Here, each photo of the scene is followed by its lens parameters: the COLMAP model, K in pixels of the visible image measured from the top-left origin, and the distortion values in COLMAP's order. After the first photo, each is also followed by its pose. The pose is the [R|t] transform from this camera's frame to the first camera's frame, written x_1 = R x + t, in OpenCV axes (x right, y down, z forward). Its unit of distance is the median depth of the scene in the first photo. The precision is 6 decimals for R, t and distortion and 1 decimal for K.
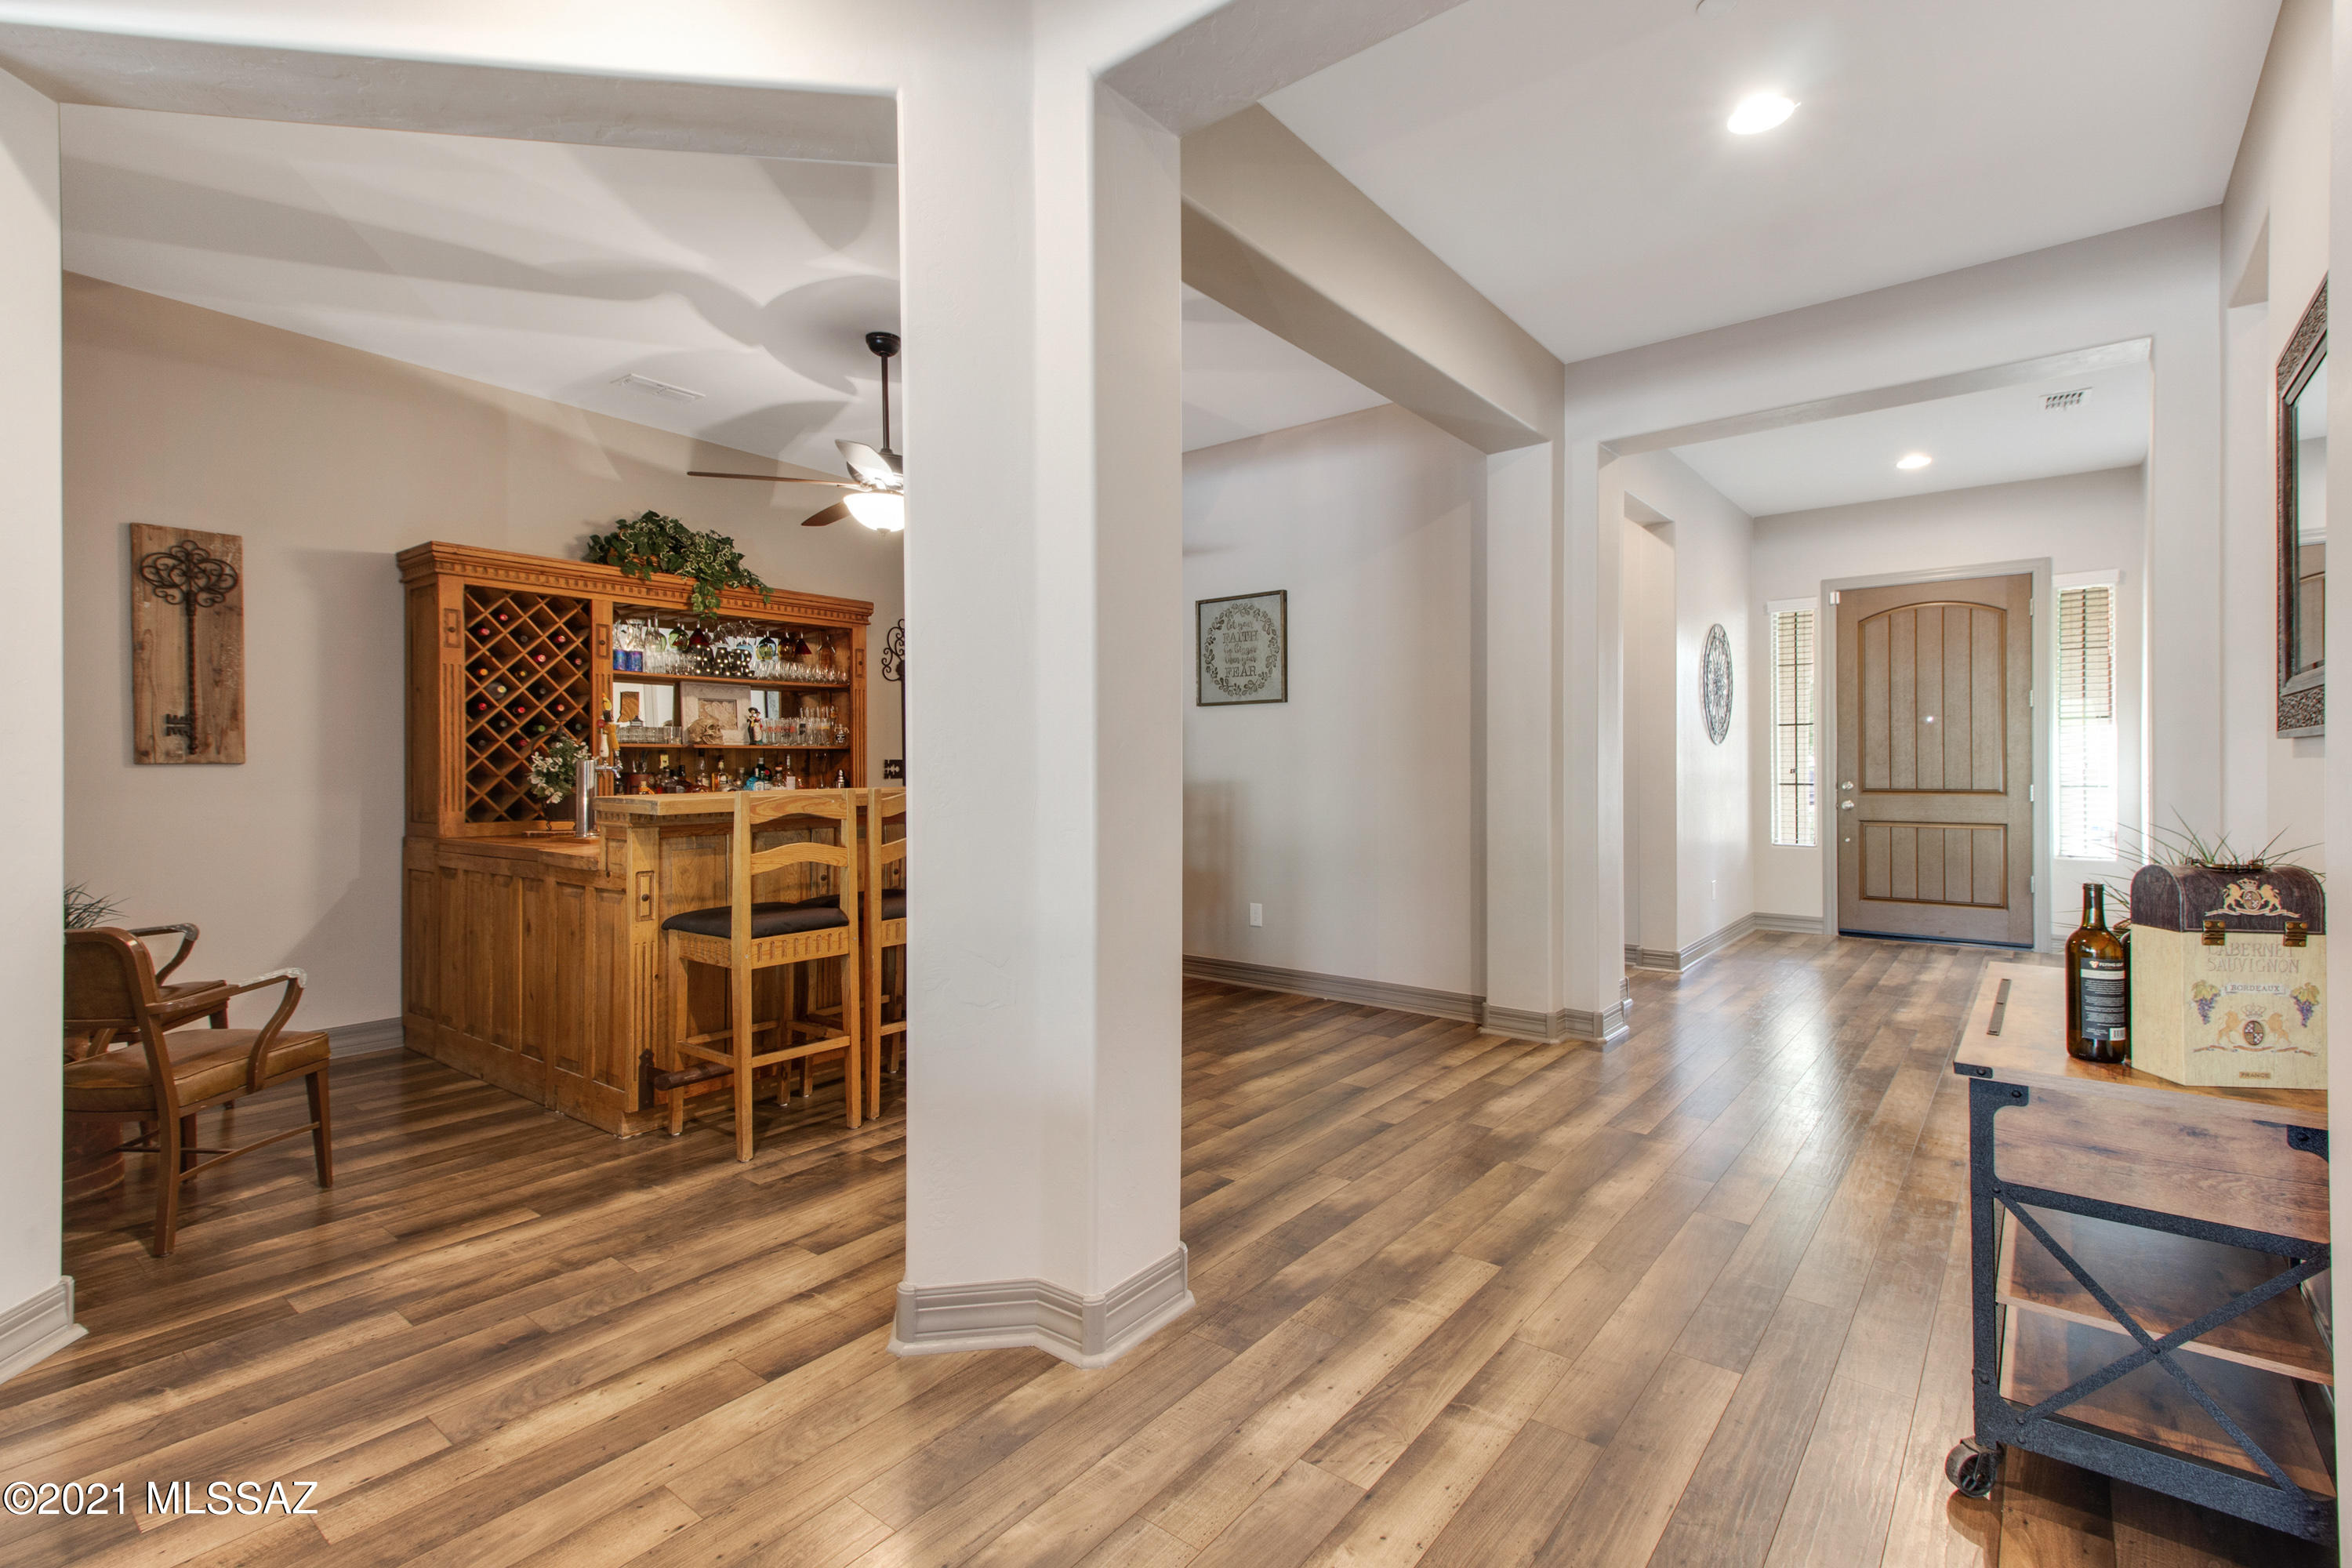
lens RADIAL K [[1089.5, 0, 1184.5], [0, 1089.5, 768.2], [0, 0, 1]] dist [0.020661, -0.011727]
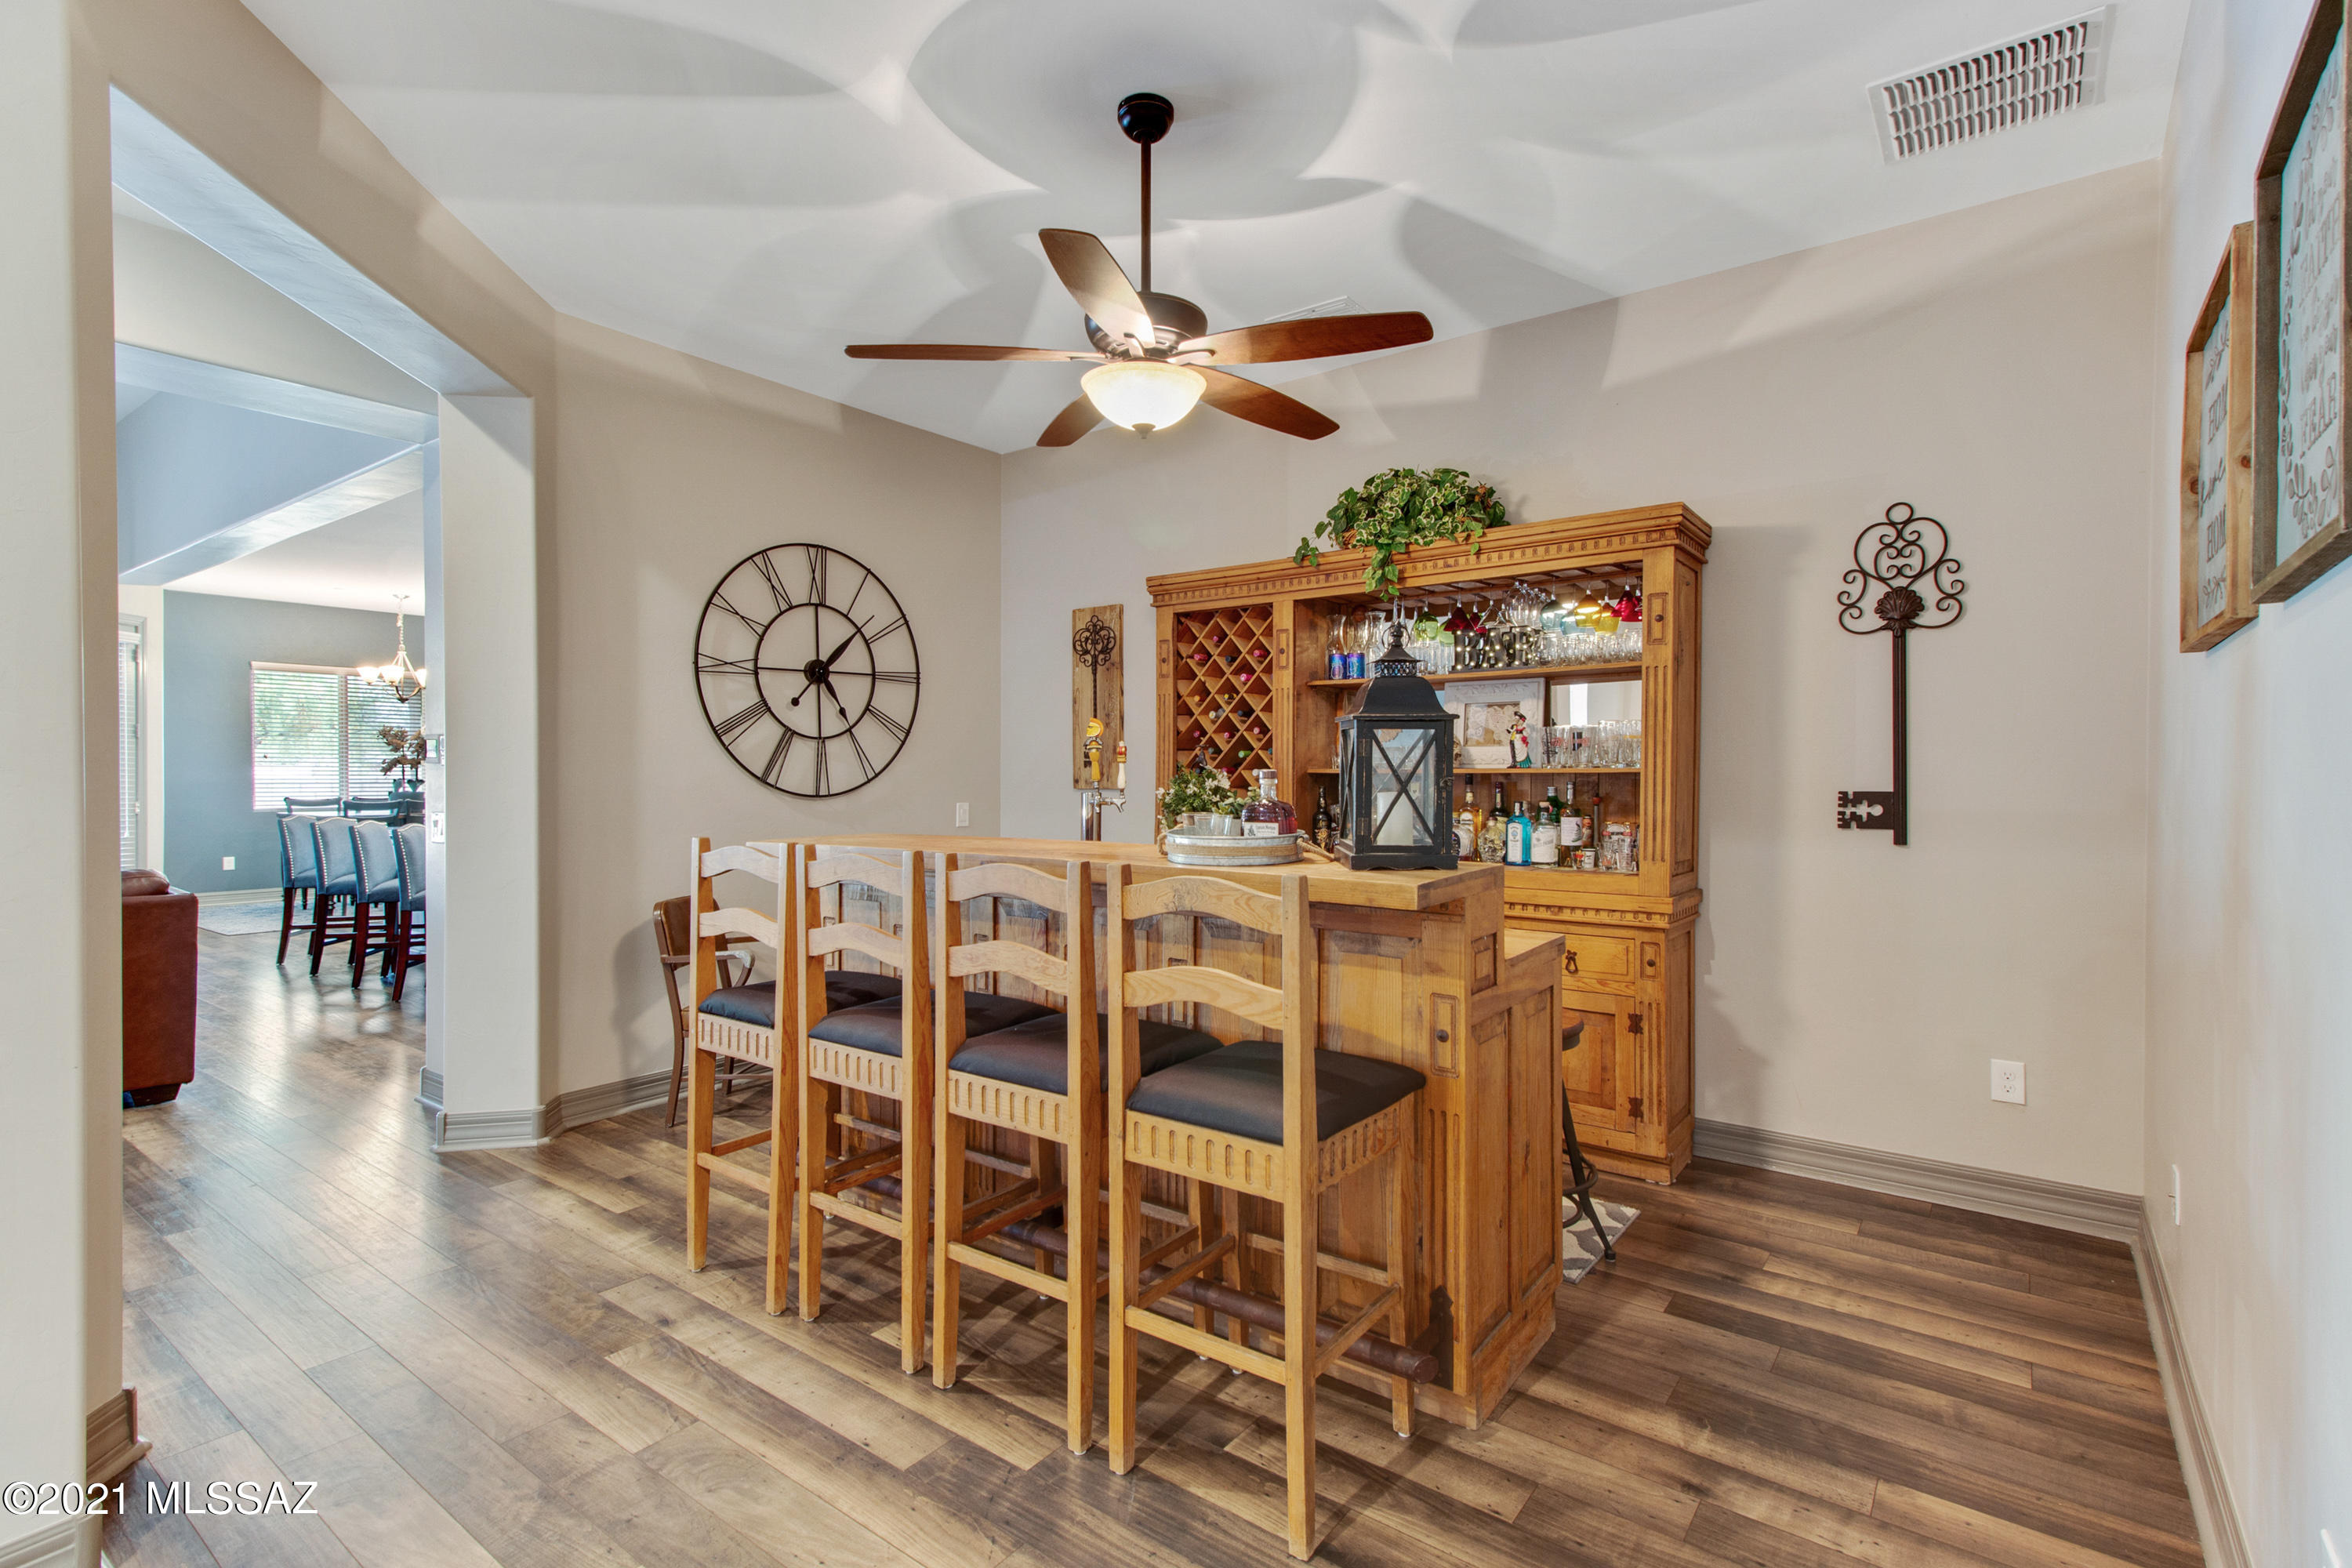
lens RADIAL K [[1089.5, 0, 1184.5], [0, 1089.5, 768.2], [0, 0, 1]] dist [0.020661, -0.011727]
pose [[0.023133, -0.009243, -0.999690, 0.338099], [-0.006905, 0.999932, -0.009405, -0.017085], [0.999709, 0.007121, 0.023068, 1.012230]]
